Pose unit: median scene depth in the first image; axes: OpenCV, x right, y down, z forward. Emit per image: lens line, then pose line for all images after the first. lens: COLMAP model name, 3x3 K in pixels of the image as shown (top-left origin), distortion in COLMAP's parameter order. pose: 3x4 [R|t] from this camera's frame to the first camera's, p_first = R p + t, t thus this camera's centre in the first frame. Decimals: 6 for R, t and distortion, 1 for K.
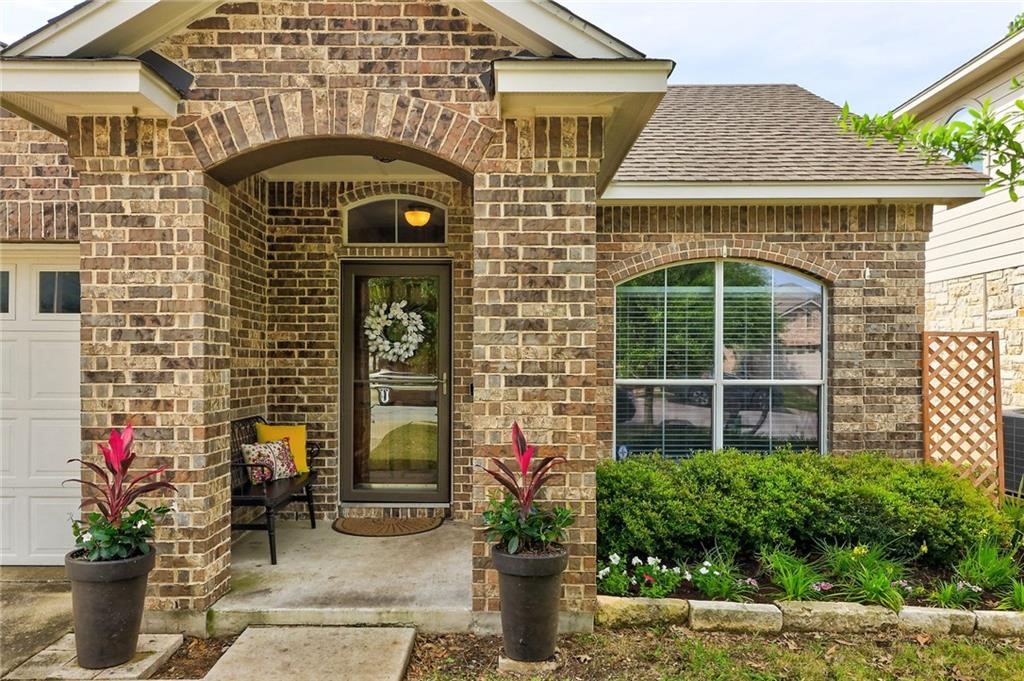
lens RADIAL K [[688.3, 0, 509.1], [0, 688.3, 334.3], [0, 0, 1]] dist [0.013499, 0.001282]
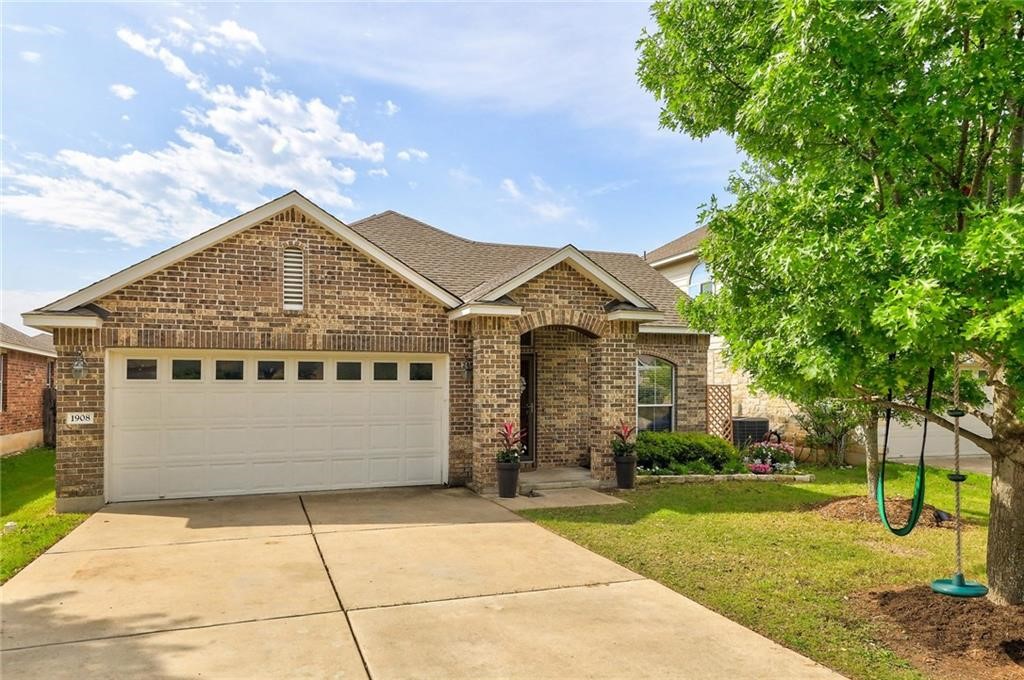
lens RADIAL K [[688.3, 0, 513.8], [0, 688.3, 347.5], [0, 0, 1]] dist [0.013499, 0.001282]
pose [[0.932066, 0.017054, 0.361886, -1.525928], [-0.008393, 0.999640, -0.025491, -0.109044], [-0.362191, 0.020722, 0.931874, -1.718963]]
